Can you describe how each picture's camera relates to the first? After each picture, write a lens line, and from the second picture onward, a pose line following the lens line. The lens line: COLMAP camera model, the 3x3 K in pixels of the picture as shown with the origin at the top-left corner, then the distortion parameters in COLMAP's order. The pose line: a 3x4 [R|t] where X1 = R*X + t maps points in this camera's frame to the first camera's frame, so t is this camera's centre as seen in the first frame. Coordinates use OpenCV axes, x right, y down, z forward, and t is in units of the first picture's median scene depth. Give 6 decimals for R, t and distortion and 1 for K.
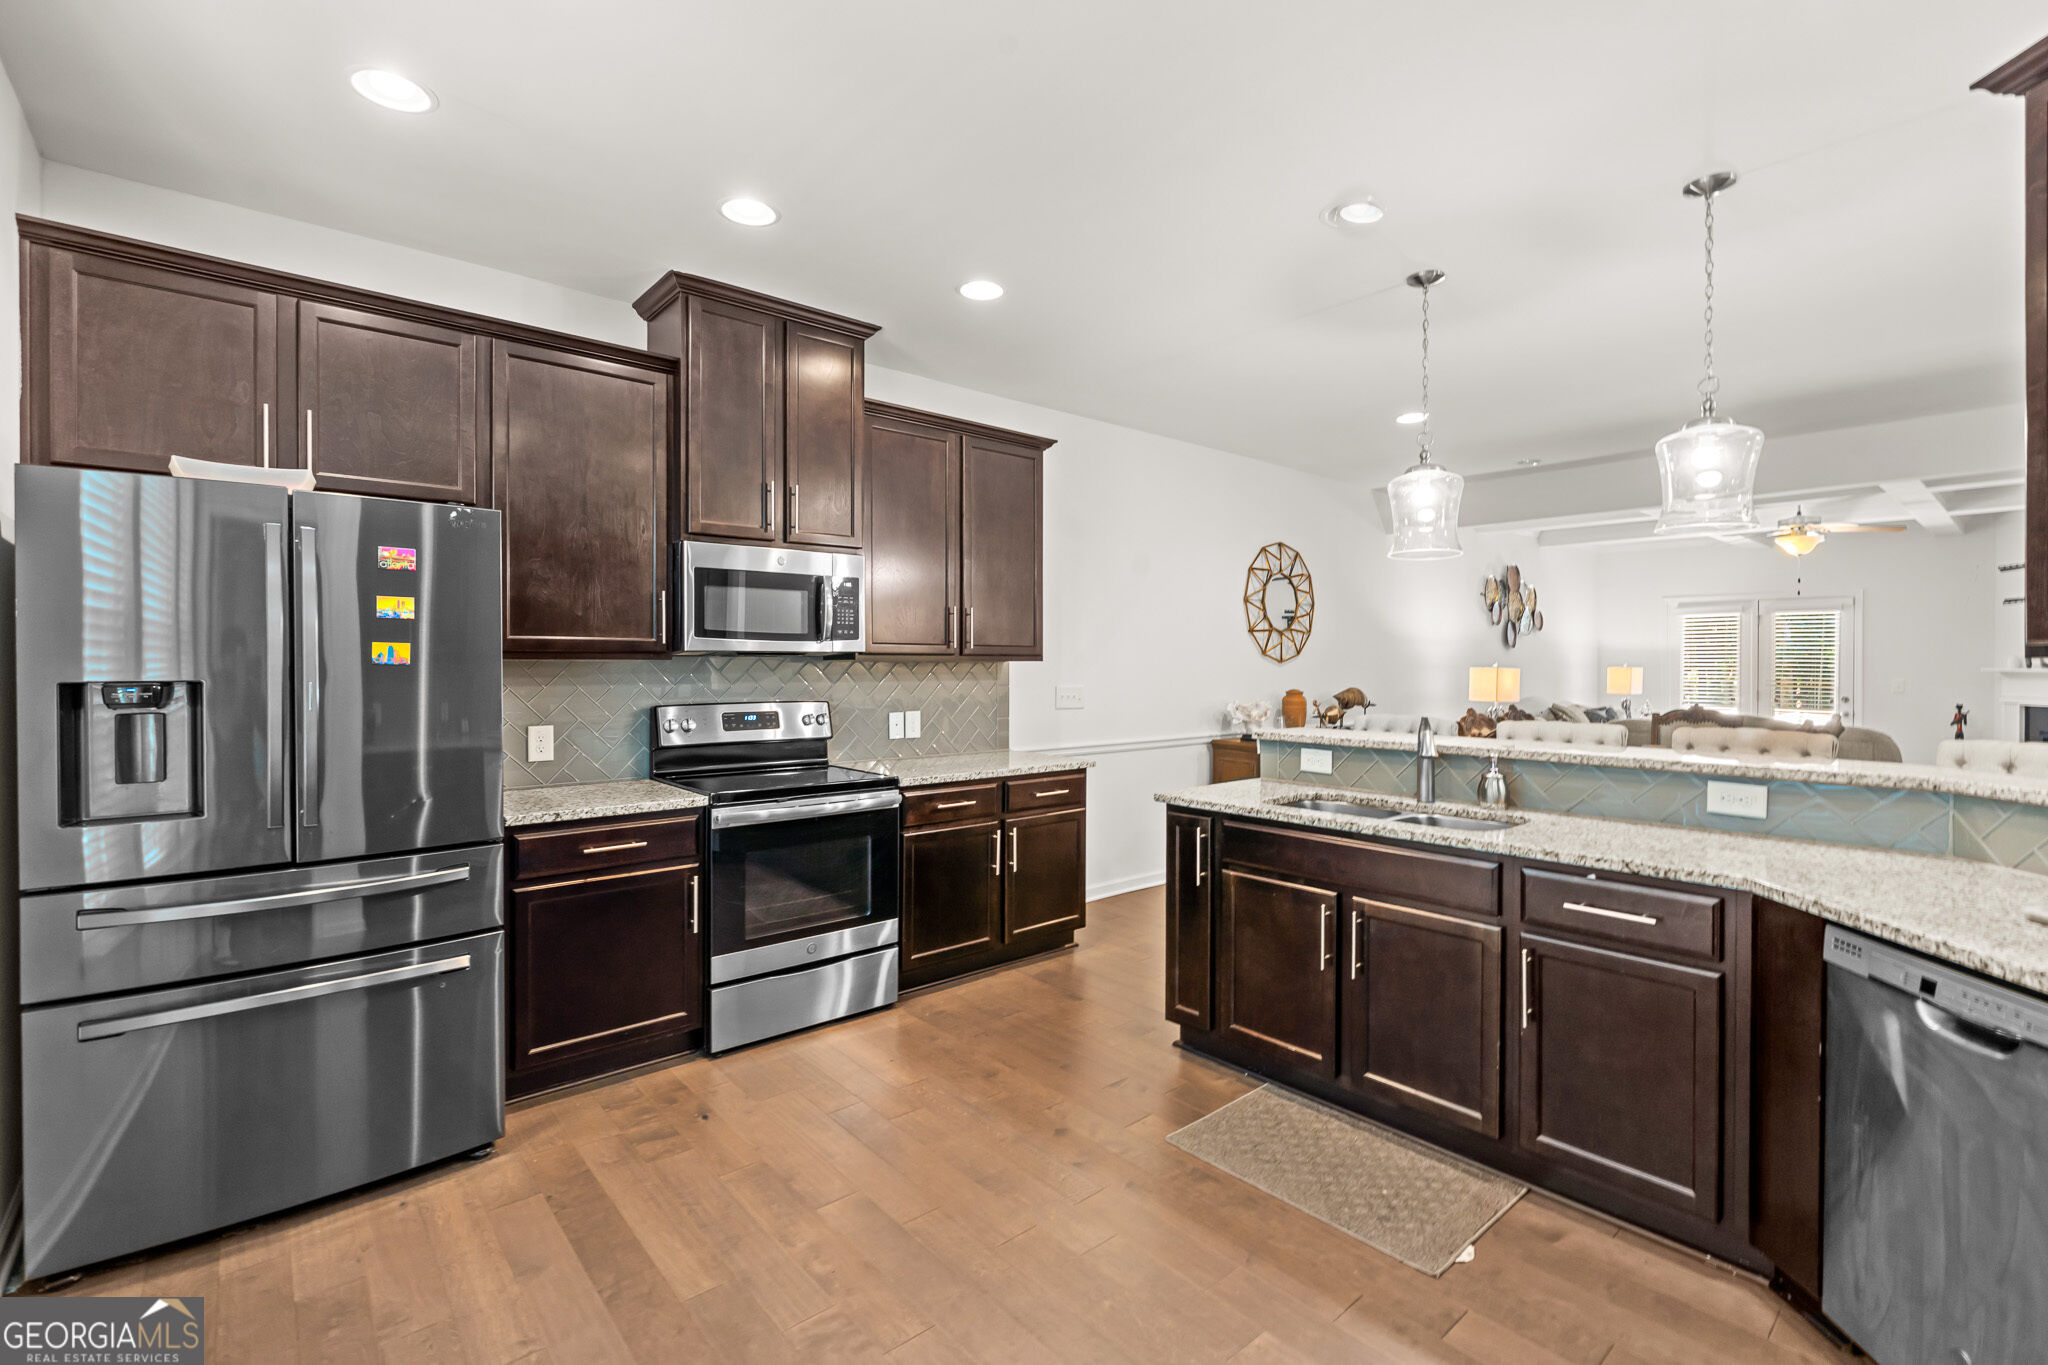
lens RADIAL K [[907.7, 0, 1068.5], [0, 907.7, 674.4], [0, 0, 1]] dist [-0.003101, 0.000956]
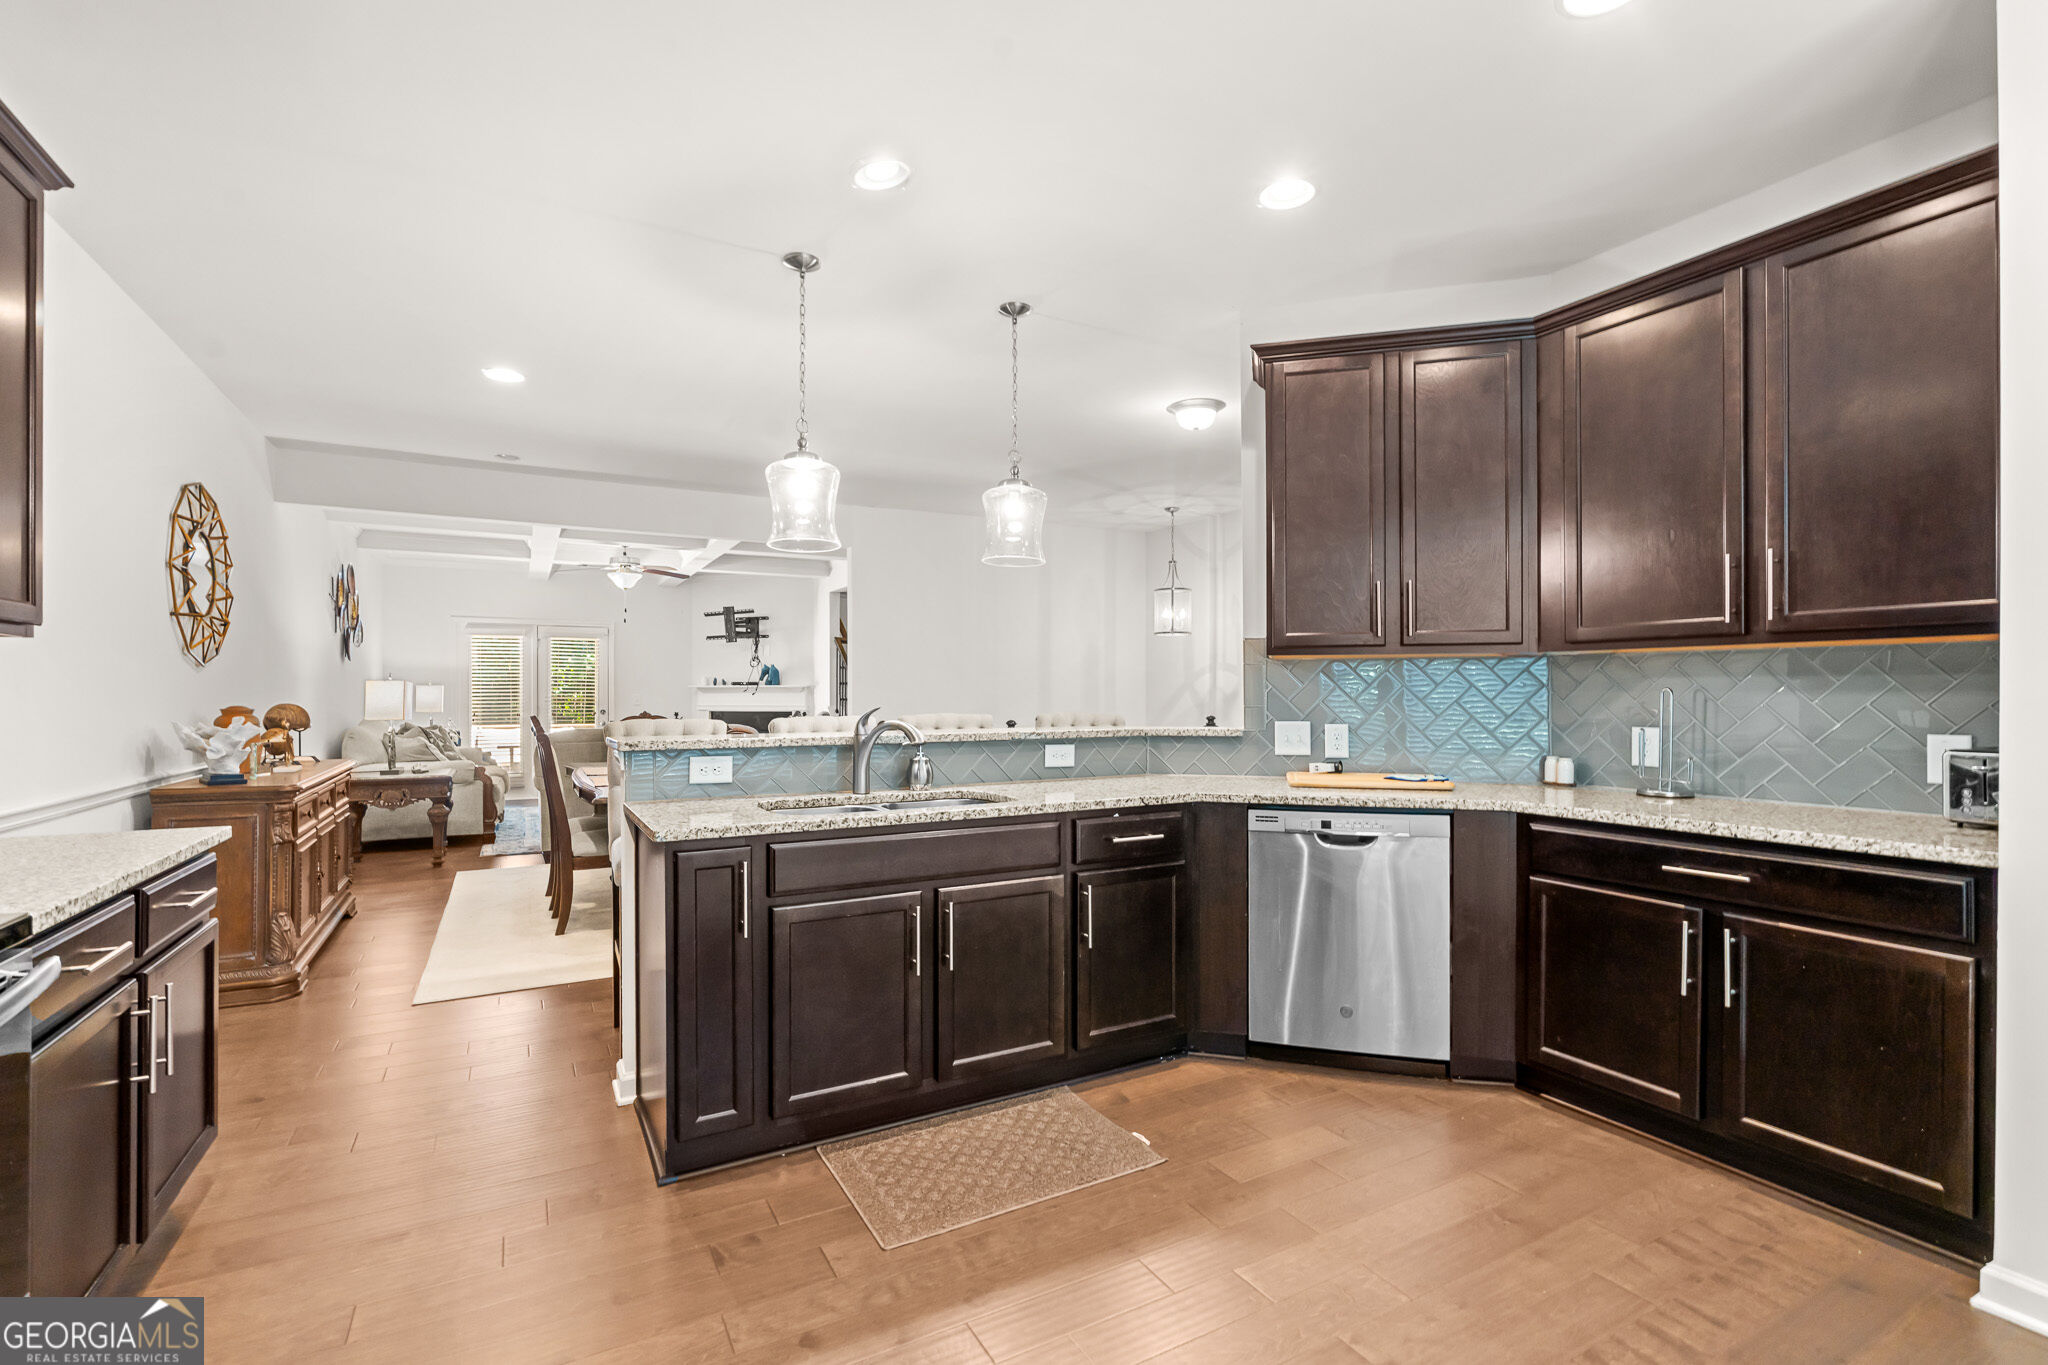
lens RADIAL K [[907.7, 0, 958.9], [0, 907.7, 695.3], [0, 0, 1]] dist [-0.003101, 0.000956]
pose [[0.251217, -0.002520, 0.967927, -0.493272], [0.012505, 0.999922, -0.000642, 0.030653], [-0.967850, 0.012265, 0.251229, 0.579496]]
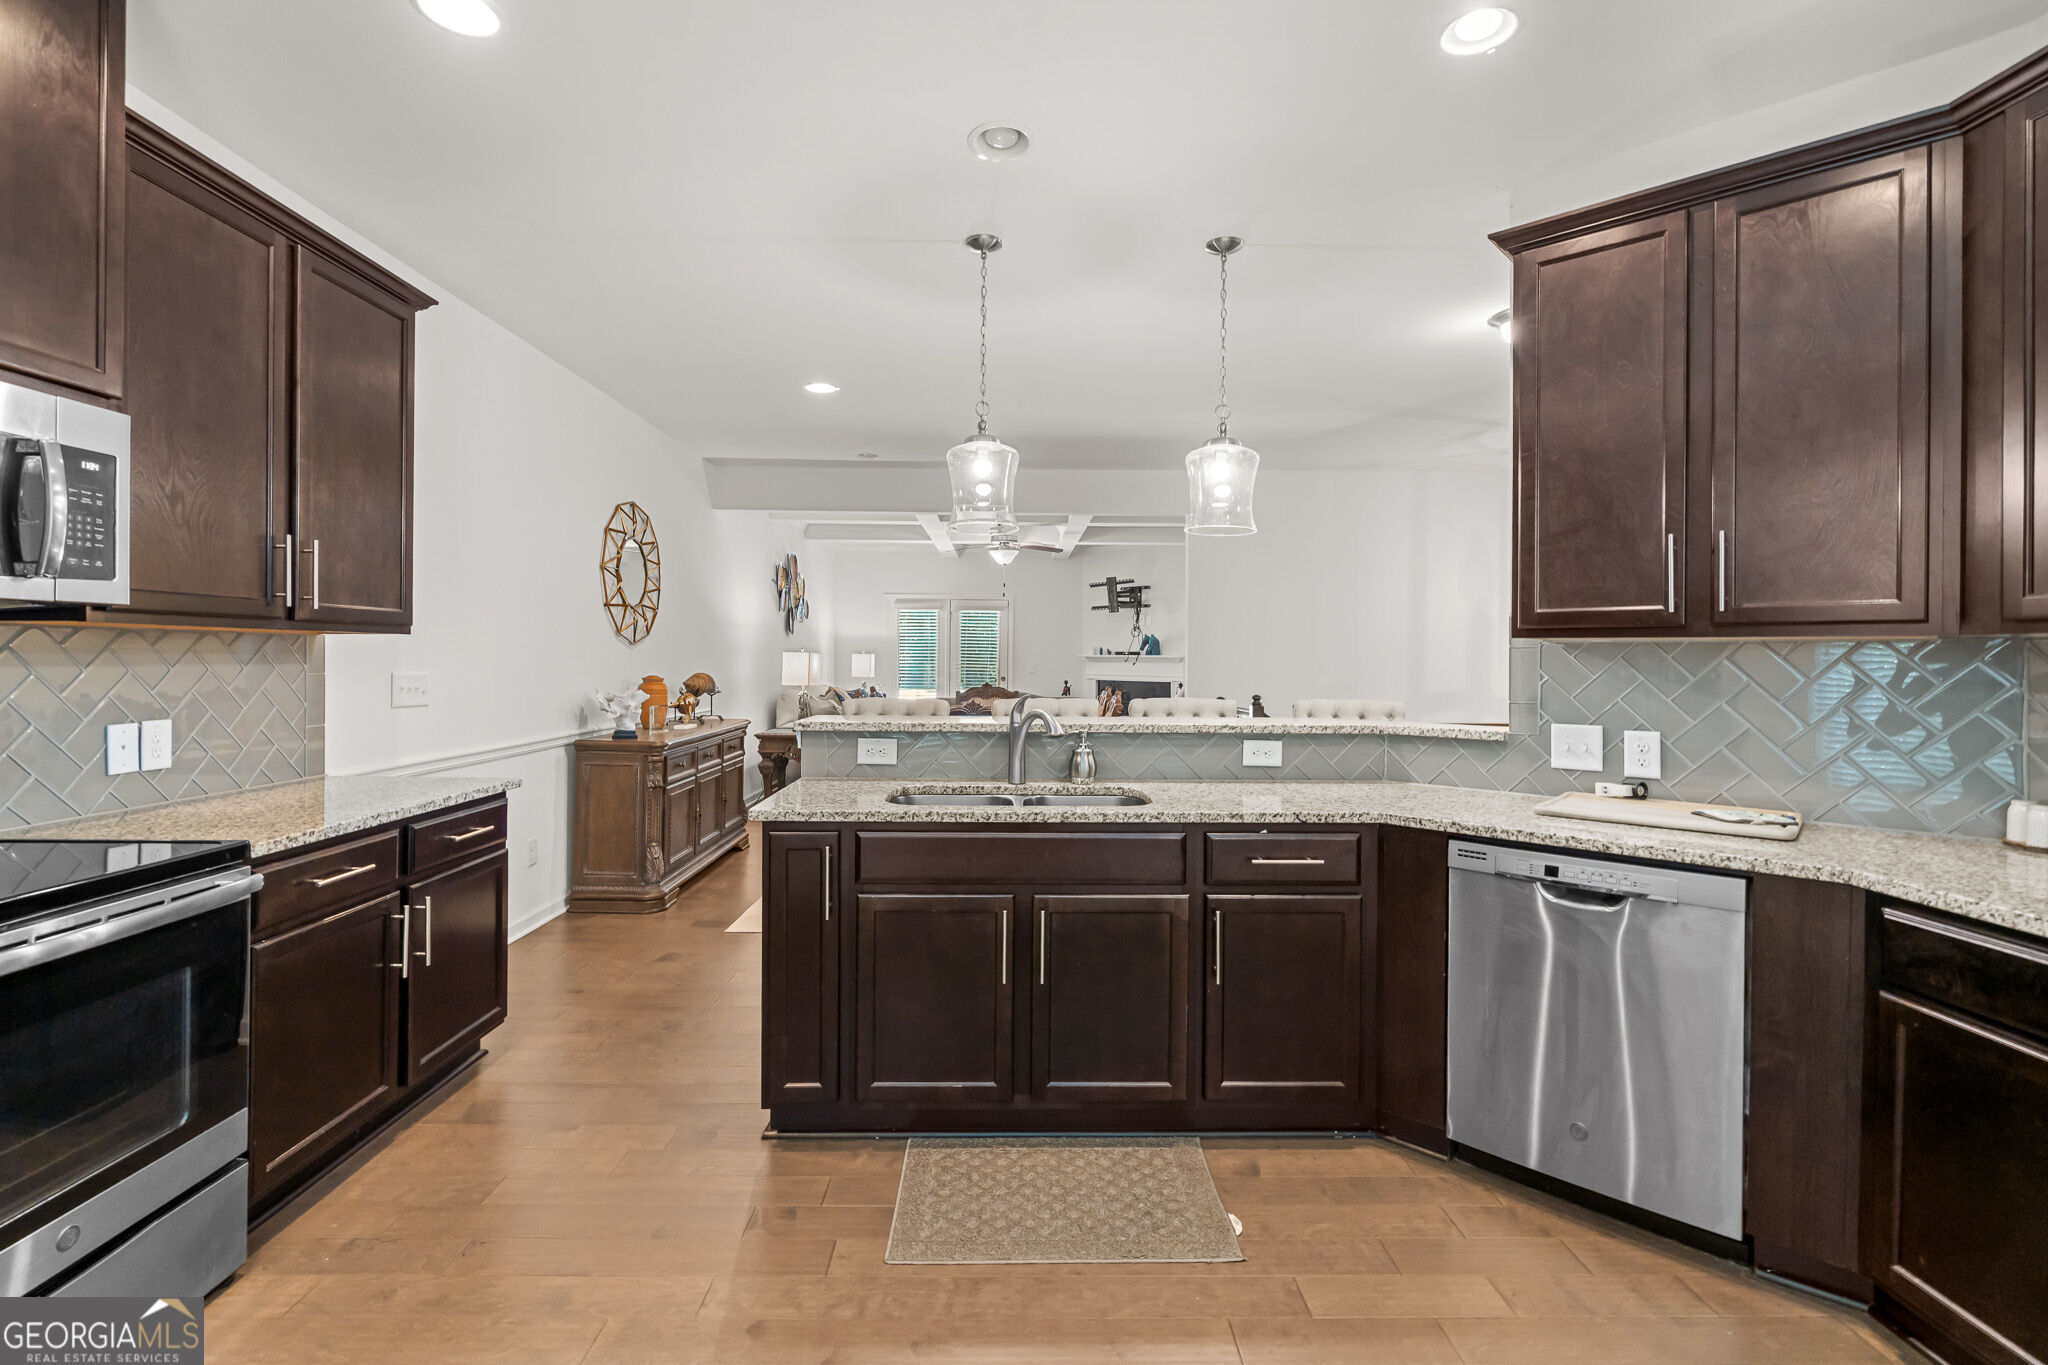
lens RADIAL K [[907.7, 0, 1001.0], [0, 907.7, 660.7], [0, 0, 1]] dist [-0.003101, 0.000956]
pose [[0.665428, -0.001362, 0.746461, -0.303827], [0.004138, 0.999990, -0.001864, 0.009926], [-0.746451, 0.004330, 0.665427, 0.328402]]
